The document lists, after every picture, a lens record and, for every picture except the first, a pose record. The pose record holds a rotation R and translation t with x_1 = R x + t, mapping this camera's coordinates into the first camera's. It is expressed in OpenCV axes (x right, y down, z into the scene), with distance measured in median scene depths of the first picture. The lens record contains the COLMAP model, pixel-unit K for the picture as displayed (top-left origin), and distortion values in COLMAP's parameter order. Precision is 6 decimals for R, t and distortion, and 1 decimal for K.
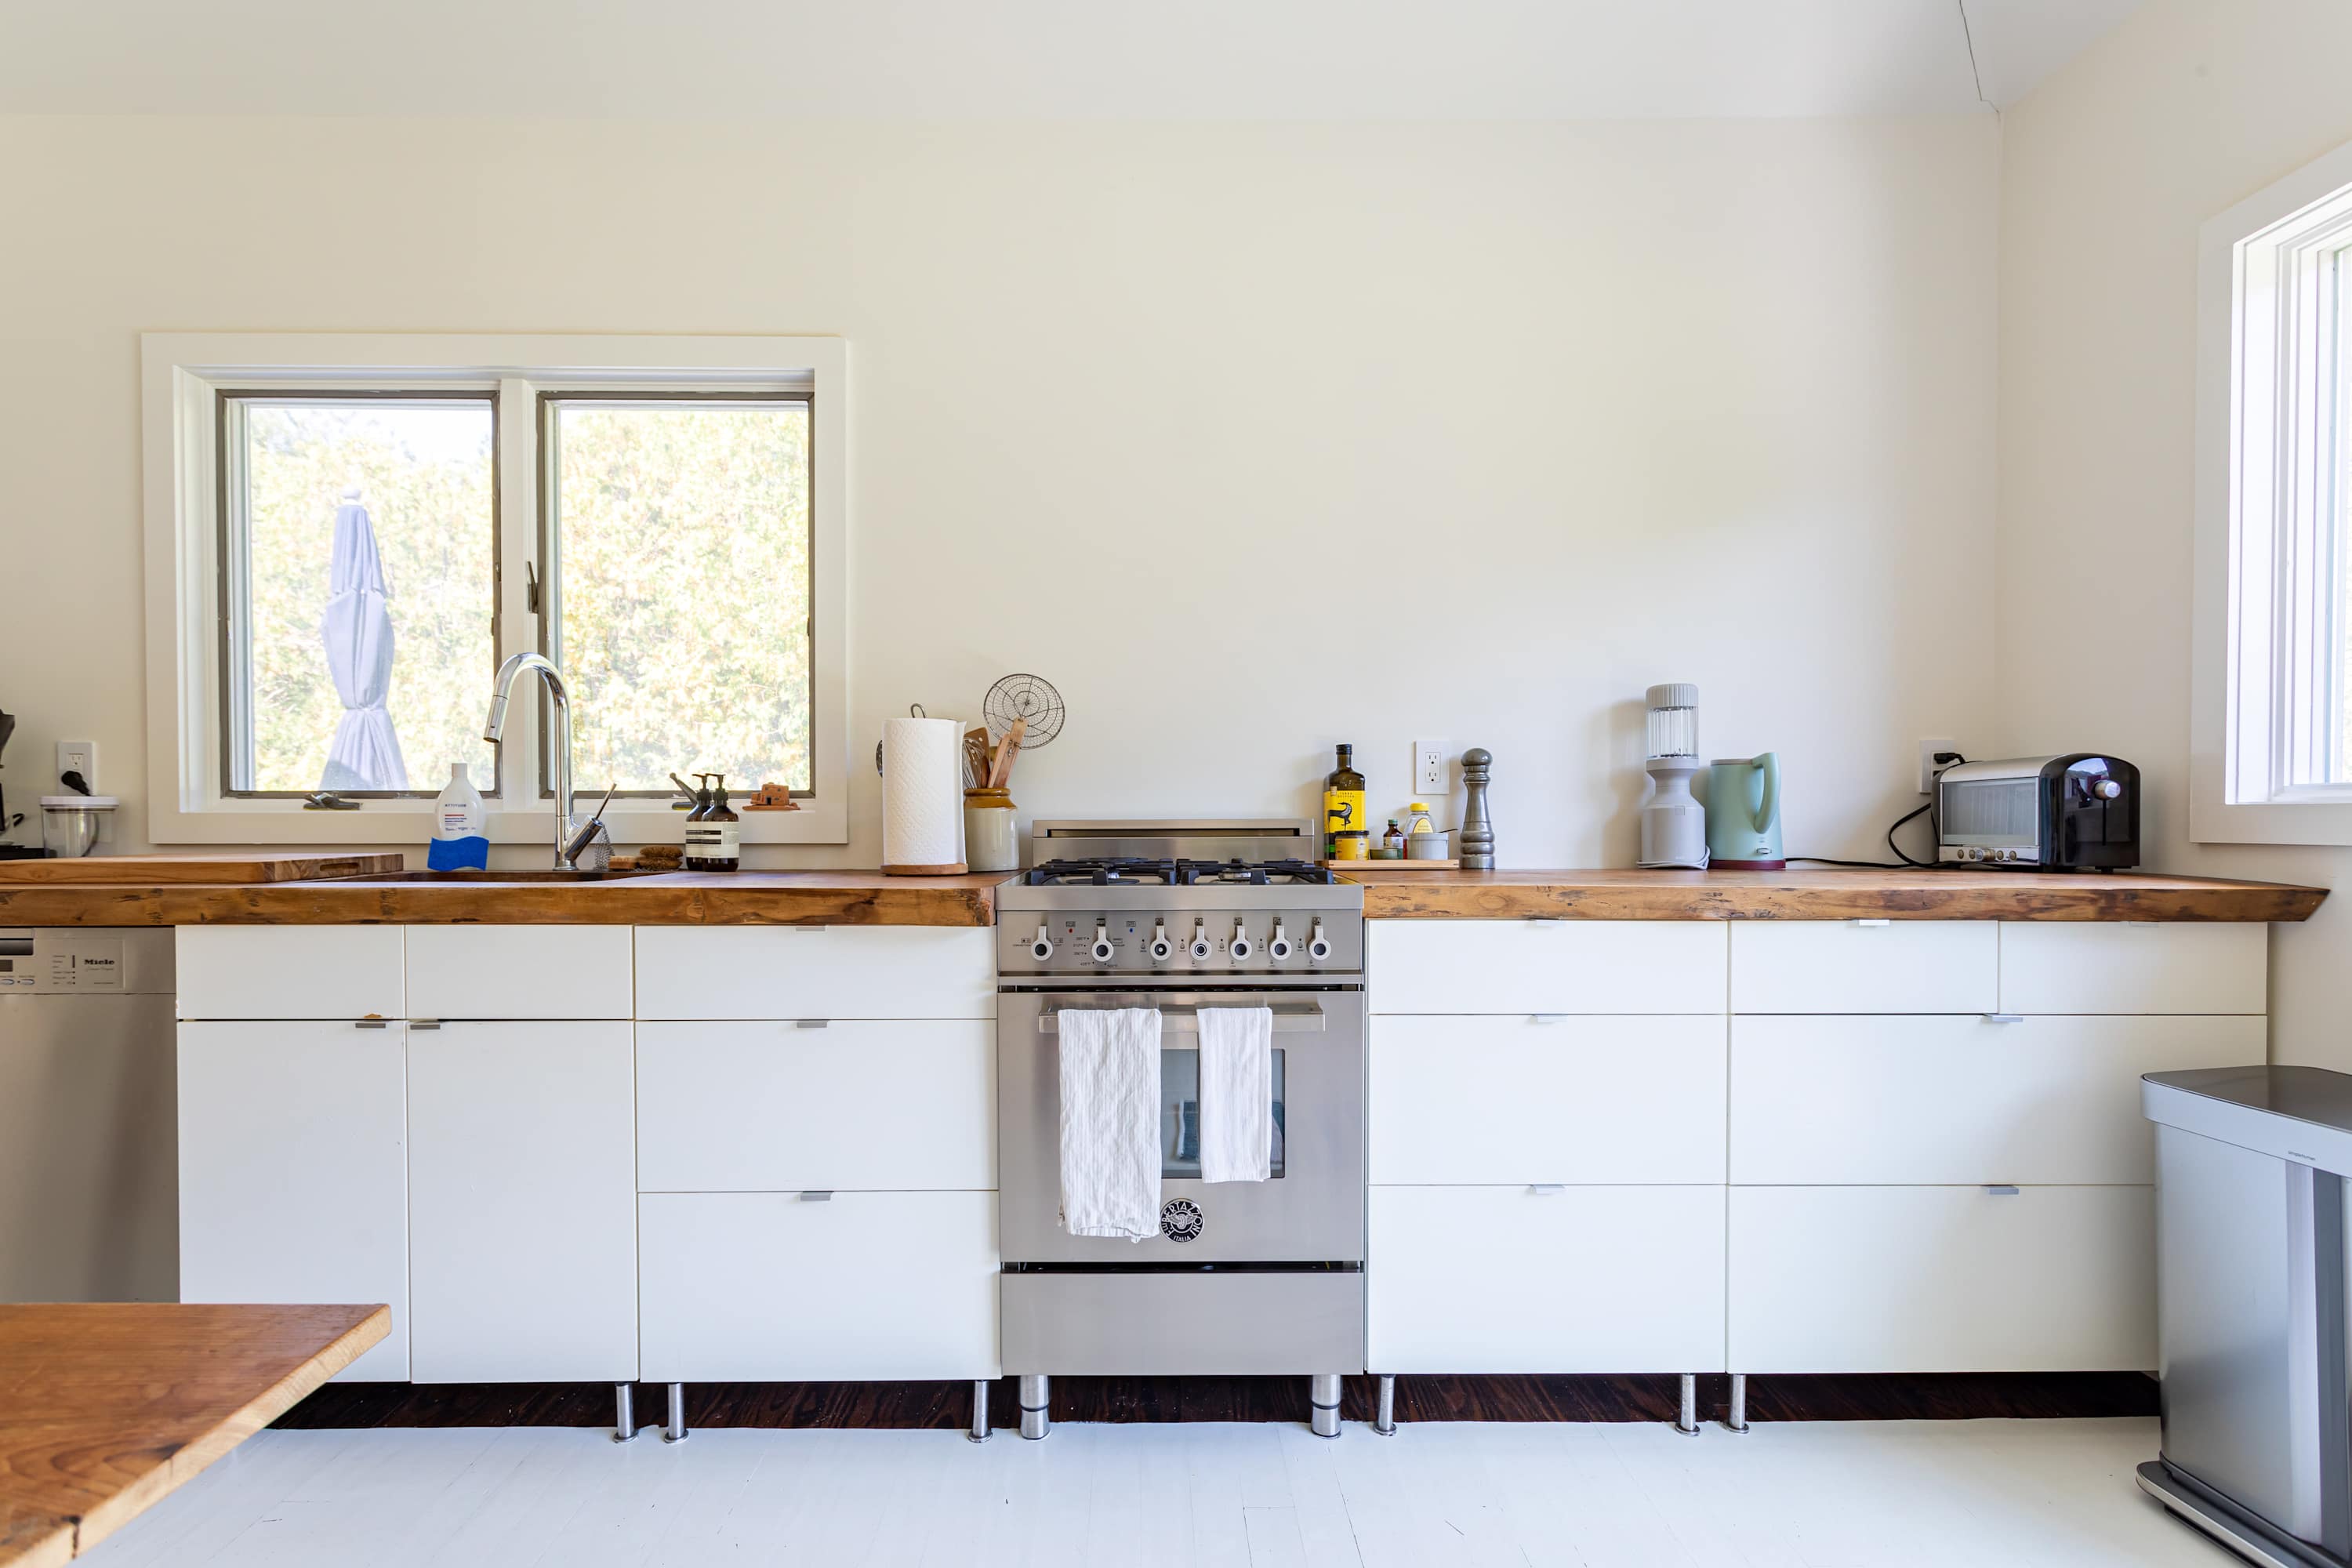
lens RADIAL K [[1127.1, 0, 1156.5], [0, 1127.1, 840.4], [0, 0, 1]] dist [0.000235, 0.000439]
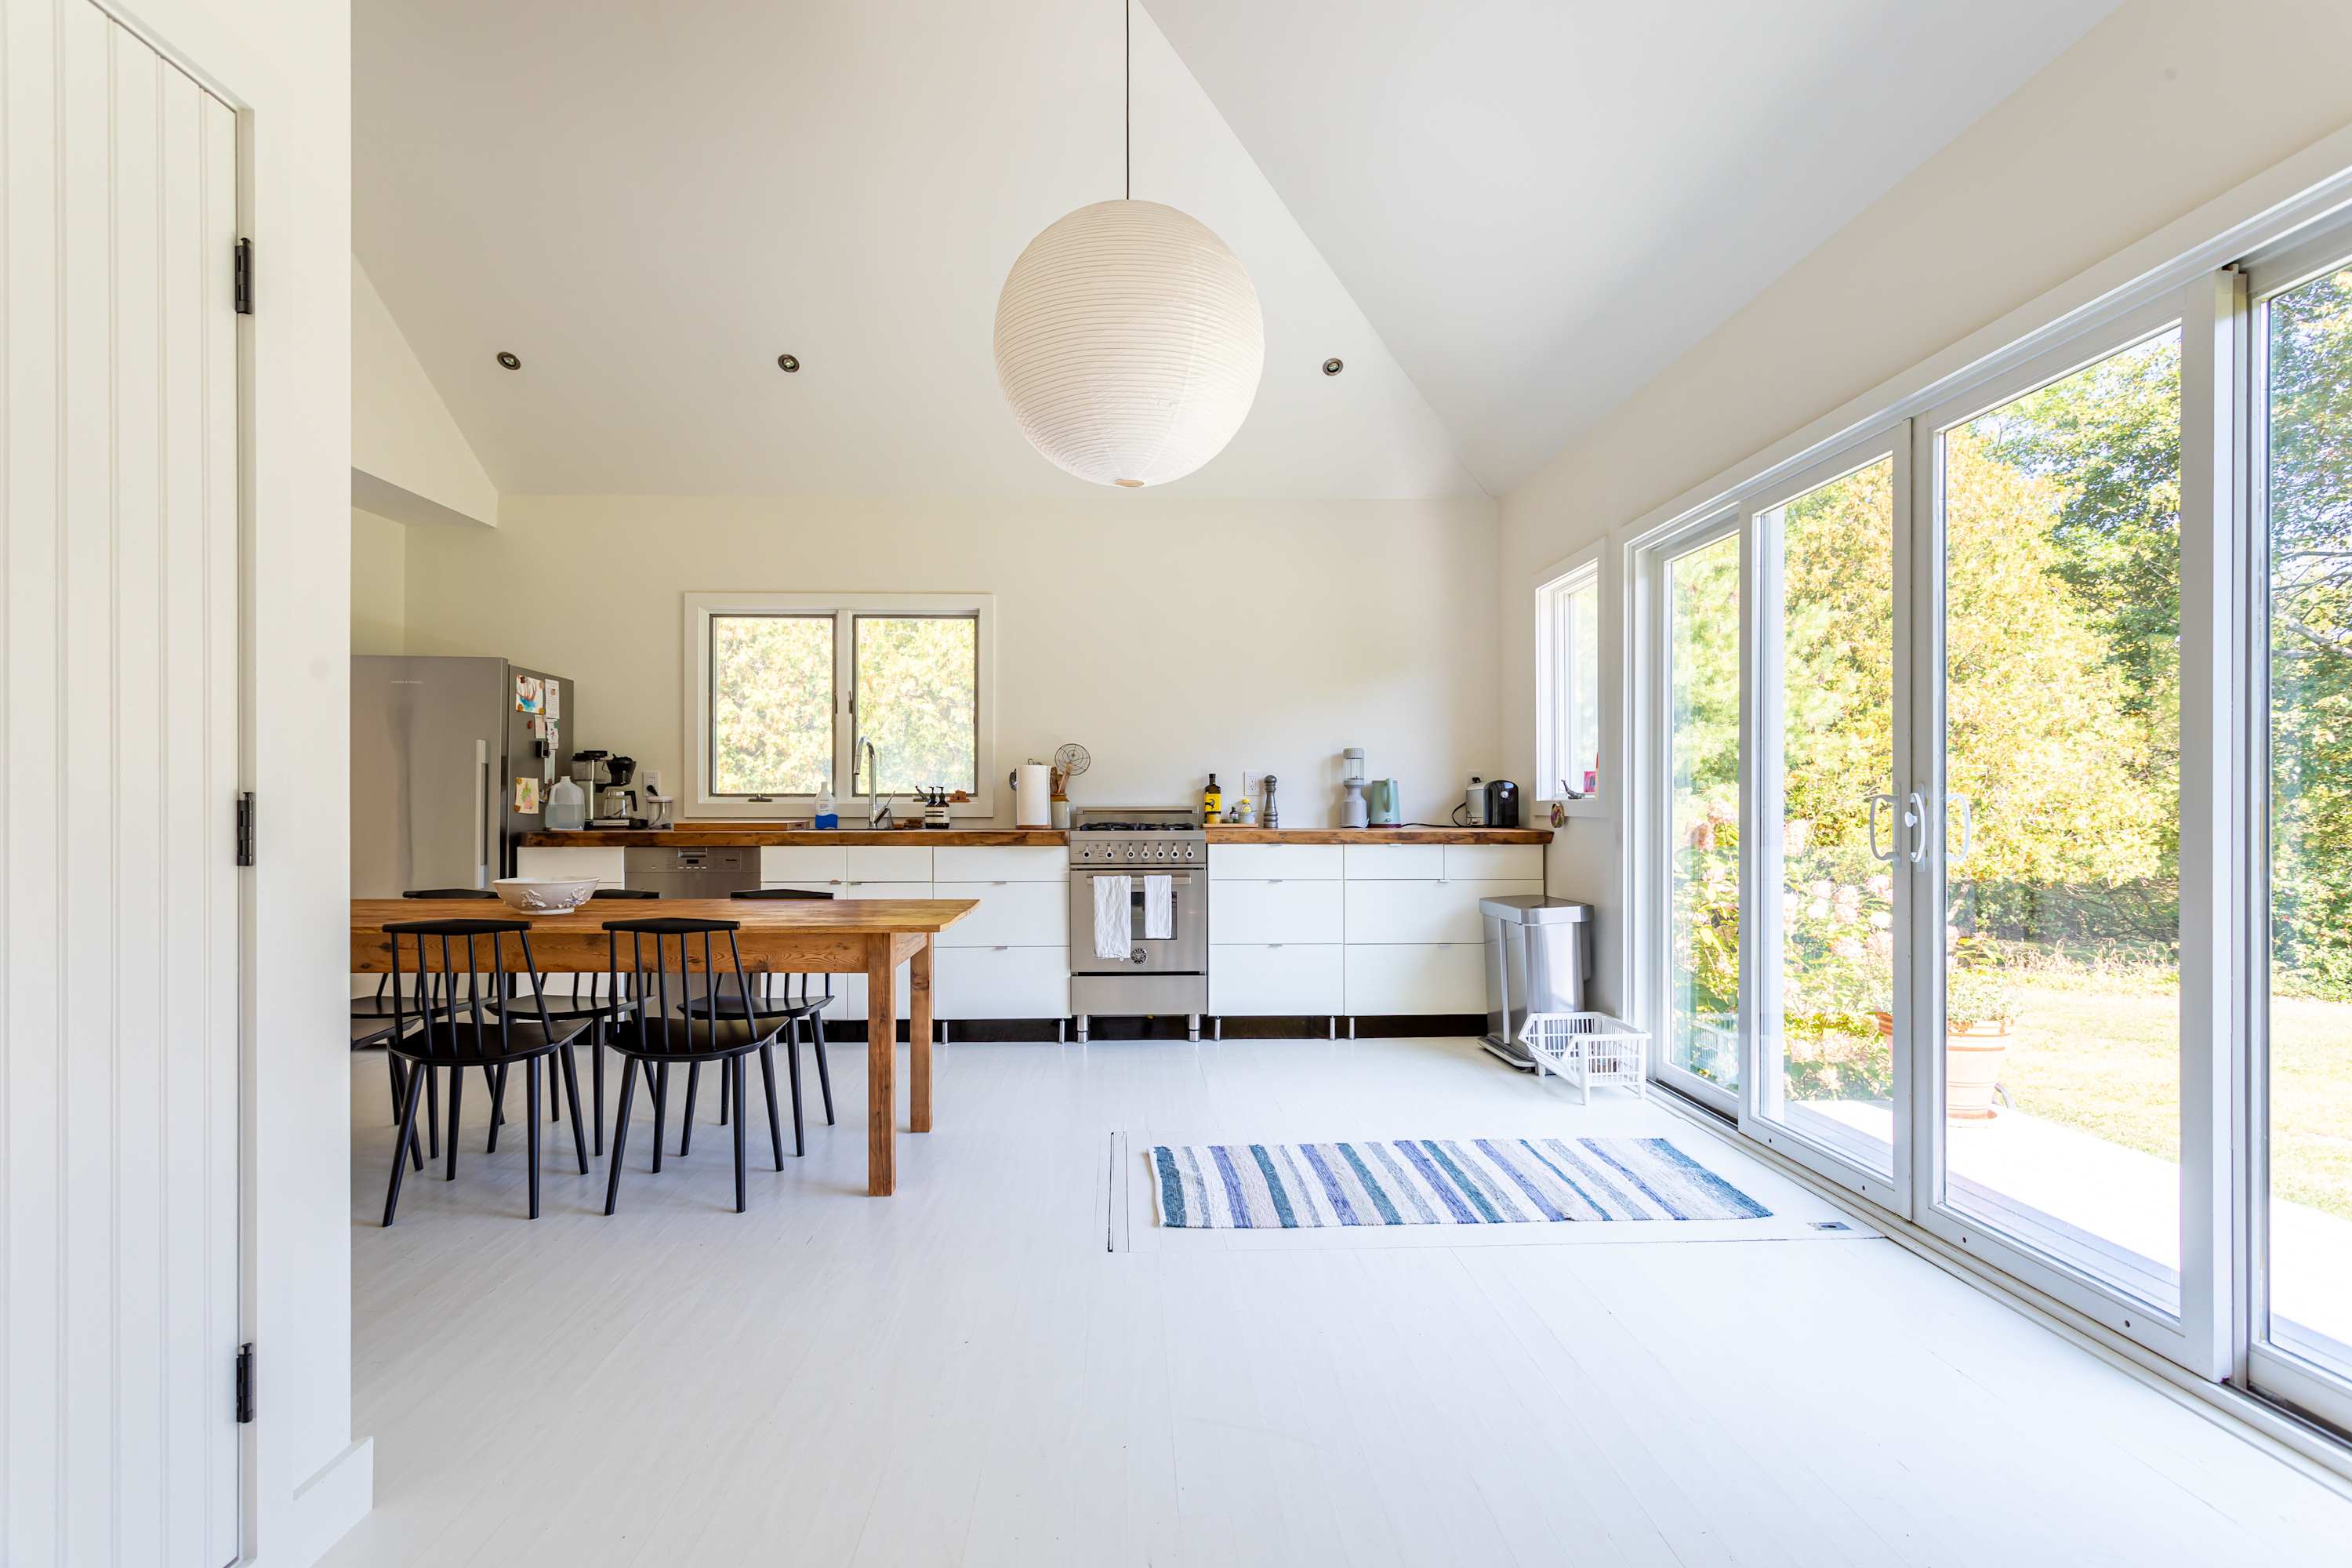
lens RADIAL K [[1127.1, 0, 1165.9], [0, 1127.1, 801.1], [0, 0, 1]] dist [0.000235, 0.000439]
pose [[0.999747, -0.000079, 0.022511, 0.021224], [0.000603, 0.999729, -0.023255, 0.025136], [-0.022503, 0.023262, 0.999476, -1.350254]]
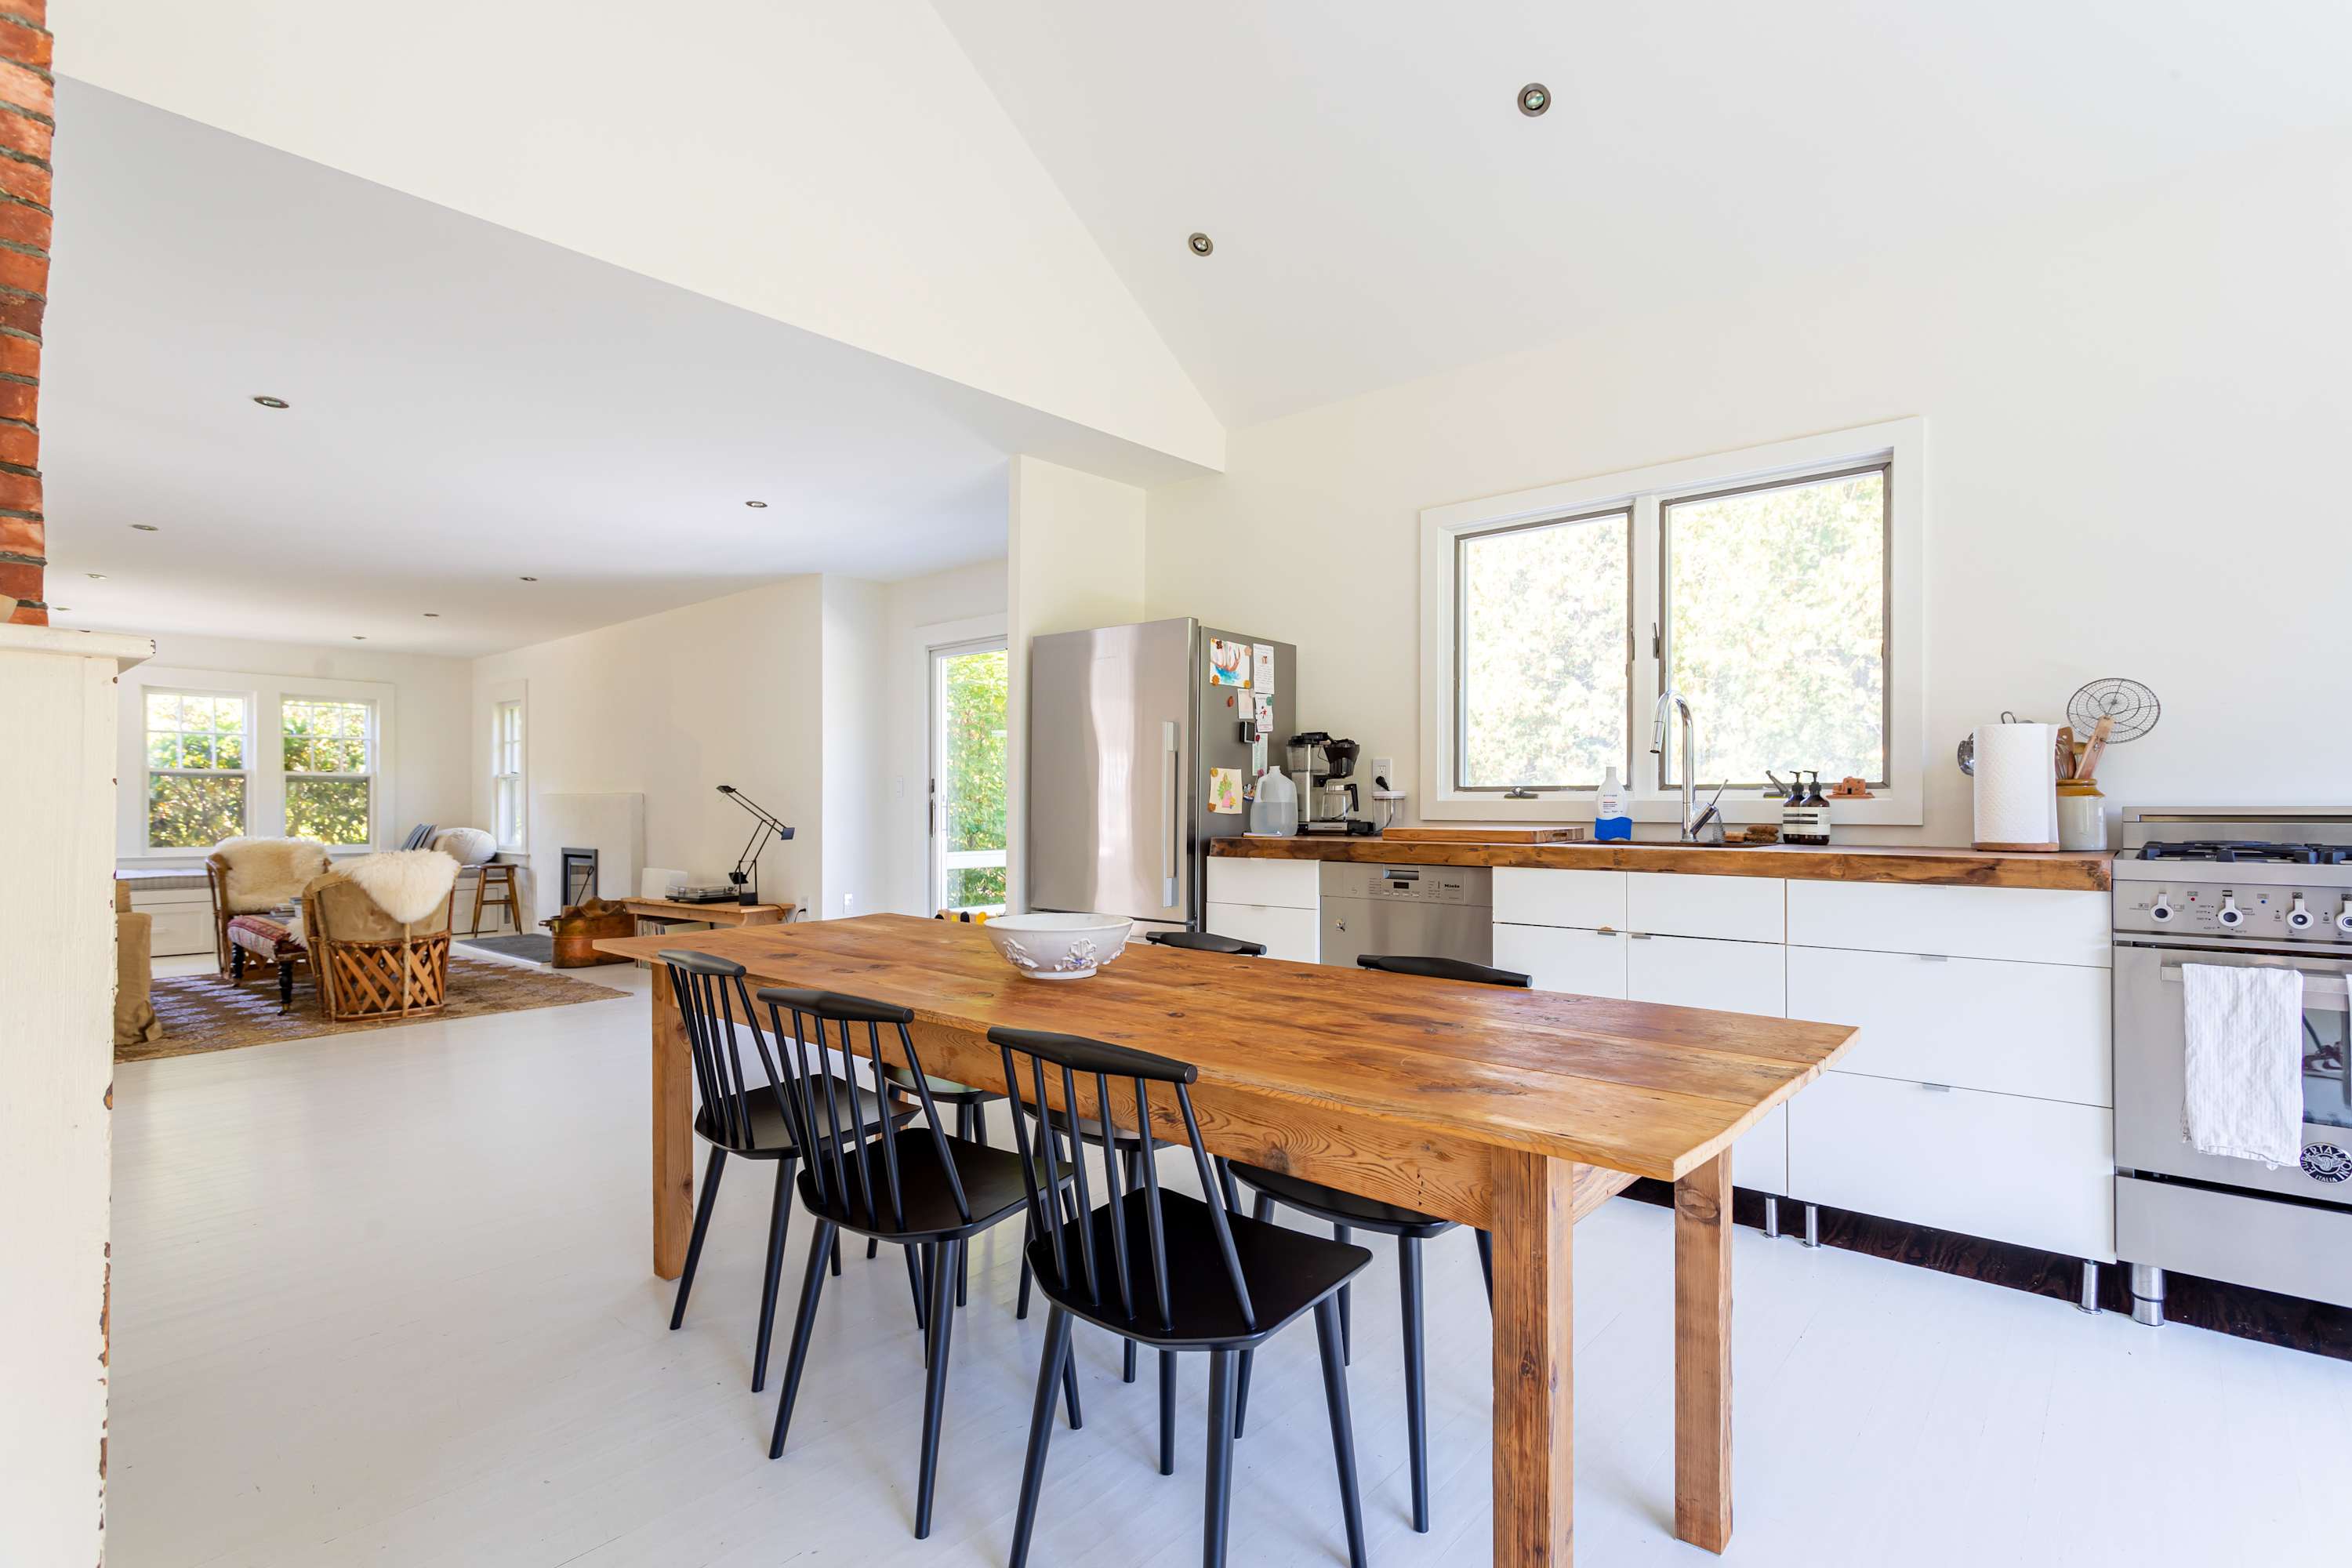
lens RADIAL K [[1127.1, 0, 1182.5], [0, 1127.1, 804.0], [0, 0, 1]] dist [0.000235, 0.000439]
pose [[0.747226, 0.000802, -0.664570, -0.065580], [-0.013999, 0.999796, -0.014534, 0.009255], [0.664423, 0.020164, 0.747085, -0.481212]]
